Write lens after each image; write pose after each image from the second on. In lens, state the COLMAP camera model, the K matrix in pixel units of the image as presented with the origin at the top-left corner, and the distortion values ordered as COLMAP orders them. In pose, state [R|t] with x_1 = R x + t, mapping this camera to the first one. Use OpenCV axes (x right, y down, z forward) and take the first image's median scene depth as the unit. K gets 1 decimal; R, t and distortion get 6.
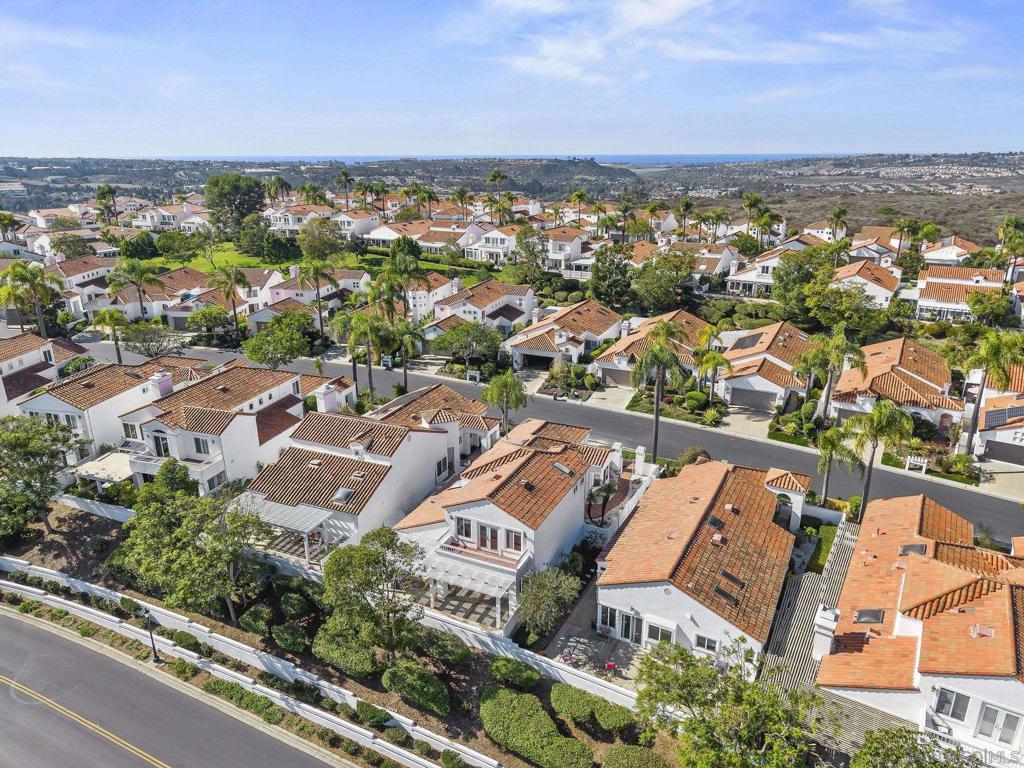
lens RADIAL K [[682.6, 0, 508.2], [0, 682.6, 389.6], [0, 0, 1]] dist [0.029535, -0.032646]
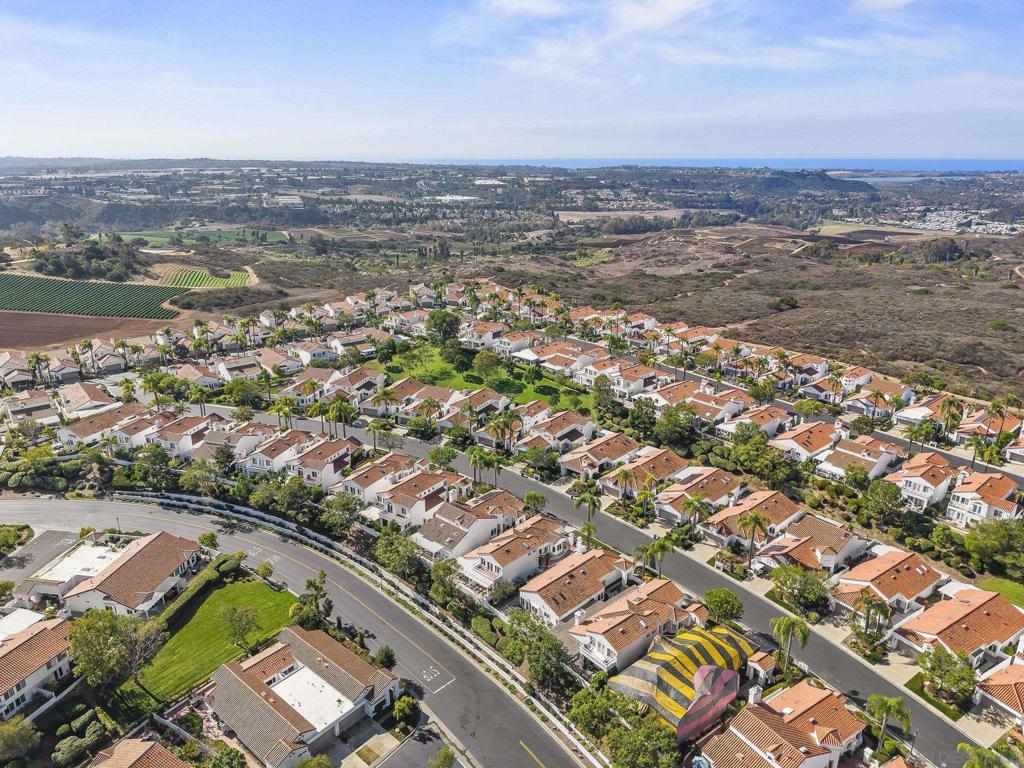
lens RADIAL K [[682.6, 0, 510.7], [0, 682.6, 378.8], [0, 0, 1]] dist [0.029535, -0.032646]
pose [[0.954182, 0.099277, -0.282278, 0.522042], [-0.104179, 0.994556, -0.002371, -0.379607], [0.280506, 0.031670, 0.959330, -1.166568]]
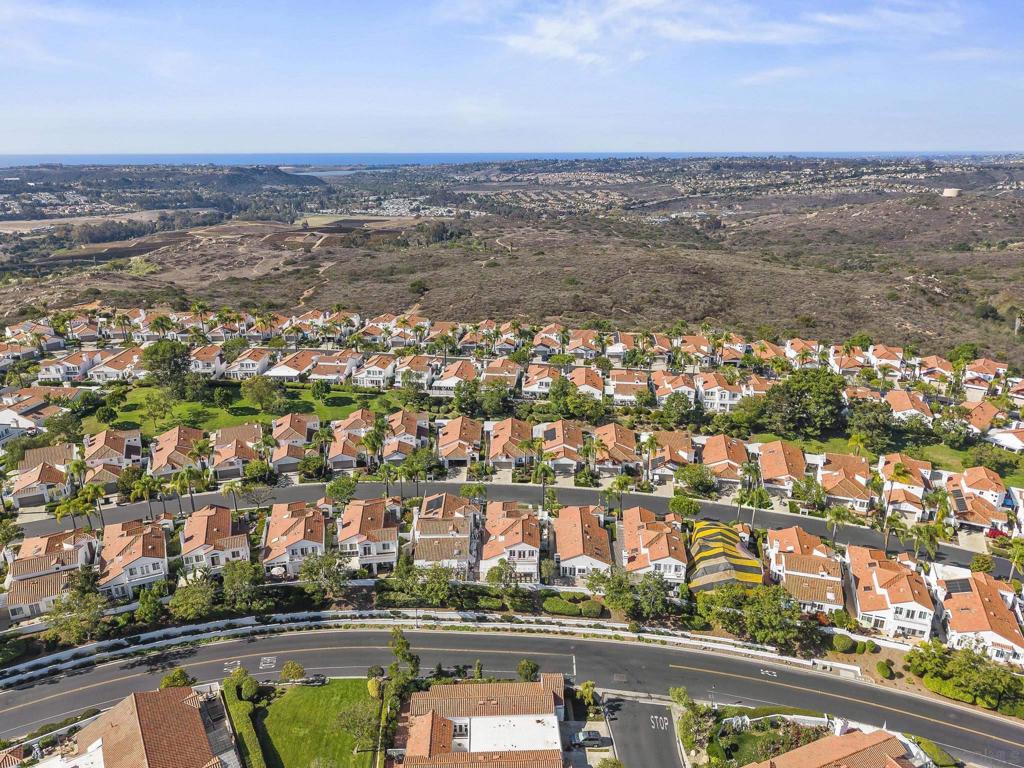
lens RADIAL K [[682.6, 0, 505.4], [0, 682.6, 374.7], [0, 0, 1]] dist [0.029535, -0.032646]
pose [[0.907309, -0.129790, 0.399932, -0.782575], [0.137525, 0.990453, 0.009435, -0.394801], [-0.397339, 0.046440, 0.916496, -1.146795]]
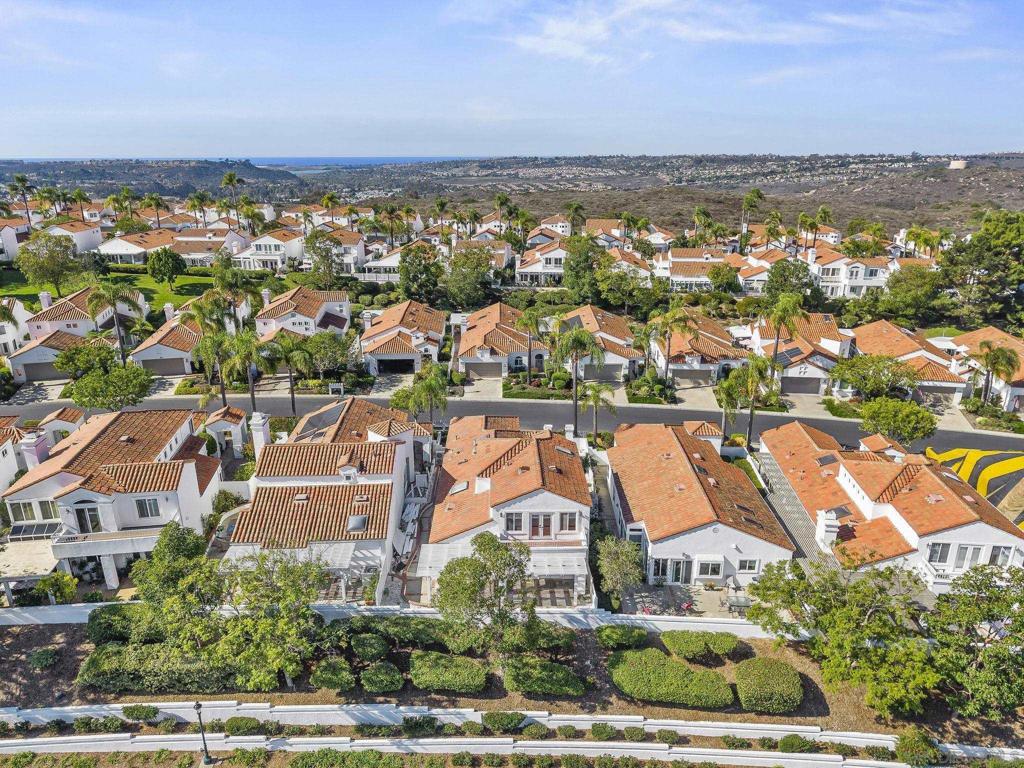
lens RADIAL K [[682.6, 0, 507.8], [0, 682.6, 388.0], [0, 0, 1]] dist [0.029535, -0.032646]
pose [[0.893201, -0.143275, 0.426221, -0.323407], [0.145265, 0.988996, 0.028032, -0.017778], [-0.425547, 0.036876, 0.904185, 0.048994]]
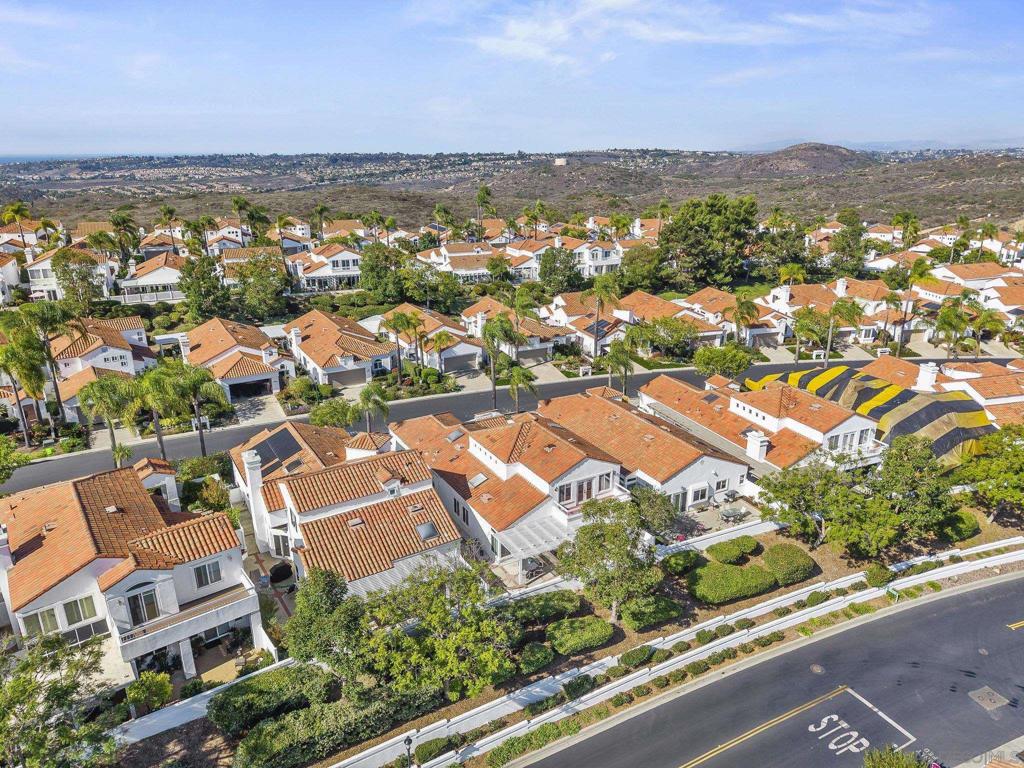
lens RADIAL K [[682.6, 0, 506.6], [0, 682.6, 384.1], [0, 0, 1]] dist [0.029535, -0.032646]
pose [[0.569194, -0.264490, 0.778501, -0.640484], [0.272242, 0.954063, 0.125089, -0.092542], [-0.775824, 0.140740, 0.615052, 0.239845]]
